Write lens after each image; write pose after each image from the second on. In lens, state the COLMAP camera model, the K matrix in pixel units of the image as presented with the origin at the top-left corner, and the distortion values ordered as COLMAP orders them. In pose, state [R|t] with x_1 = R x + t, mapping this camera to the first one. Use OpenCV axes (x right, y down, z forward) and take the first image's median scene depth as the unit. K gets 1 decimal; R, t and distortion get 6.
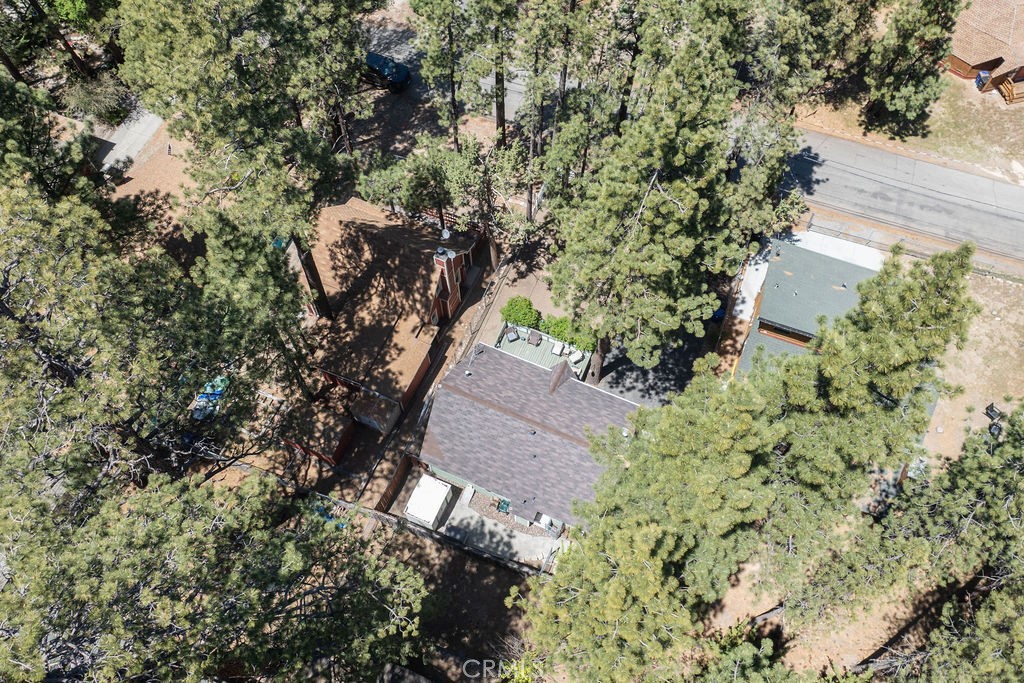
lens RADIAL K [[829.1, 0, 512.6], [0, 829.1, 342.3], [0, 0, 1]] dist [-0.002572, -0.001966]
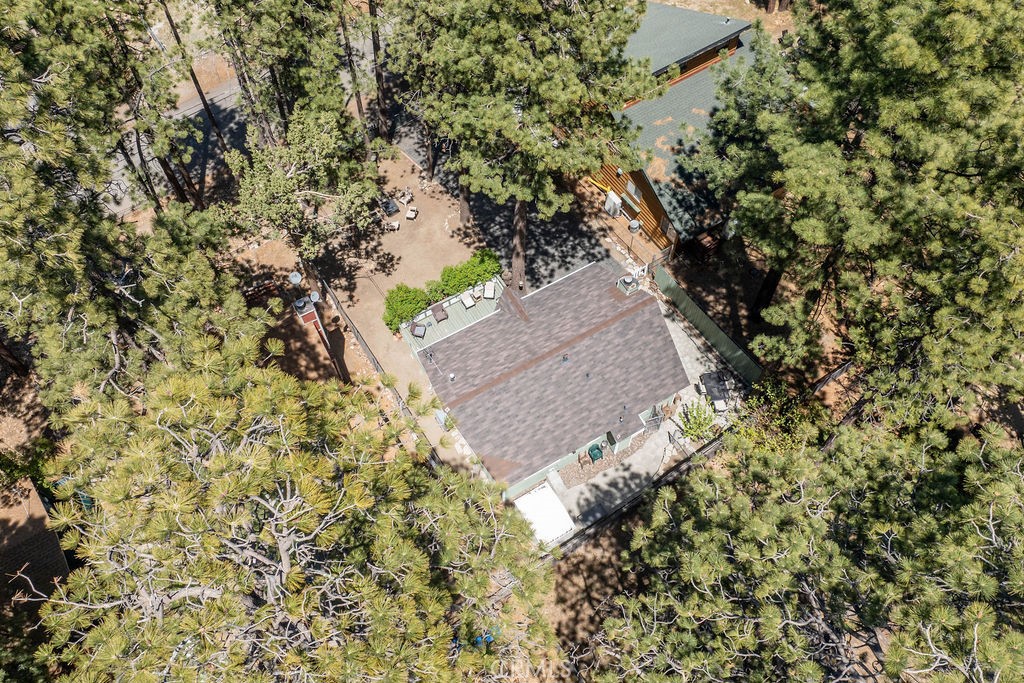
lens RADIAL K [[829.1, 0, 511.0], [0, 829.1, 342.0], [0, 0, 1]] dist [-0.002572, -0.001966]
pose [[0.582471, -0.708543, 0.398364, -0.286327], [0.723796, 0.675136, 0.142515, -0.051901], [-0.369928, 0.205324, 0.906088, 0.233914]]
